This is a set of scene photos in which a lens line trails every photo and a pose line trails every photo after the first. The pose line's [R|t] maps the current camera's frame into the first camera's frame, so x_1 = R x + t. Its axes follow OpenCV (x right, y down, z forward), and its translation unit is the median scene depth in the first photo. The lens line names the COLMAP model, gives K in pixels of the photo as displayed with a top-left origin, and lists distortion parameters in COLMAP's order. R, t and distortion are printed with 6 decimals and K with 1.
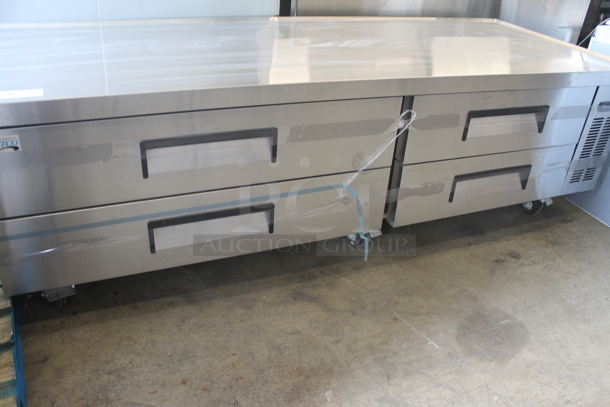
lens RADIAL K [[512.1, 0, 304.8], [0, 512.1, 202.7], [0, 0, 1]] dist [-0.137640, 0.112110]
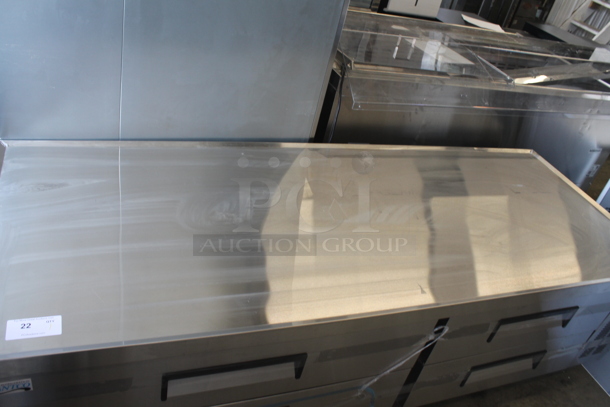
lens RADIAL K [[512.1, 0, 306.5], [0, 512.1, 205.2], [0, 0, 1]] dist [-0.137640, 0.112110]
pose [[0.988676, 0.142458, 0.047166, -0.119183], [-0.145462, 0.987028, 0.067951, -0.413528], [-0.036874, -0.074043, 0.996573, 0.074893]]
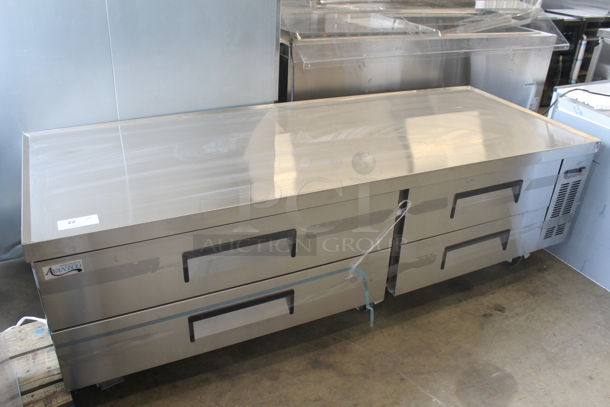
lens RADIAL K [[512.1, 0, 304.5], [0, 512.1, 204.0], [0, 0, 1]] dist [-0.137640, 0.112110]
pose [[0.997546, -0.053189, 0.045526, -0.072896], [0.054664, 0.997999, -0.031777, -0.142070], [-0.043745, 0.034188, 0.998458, -0.142641]]
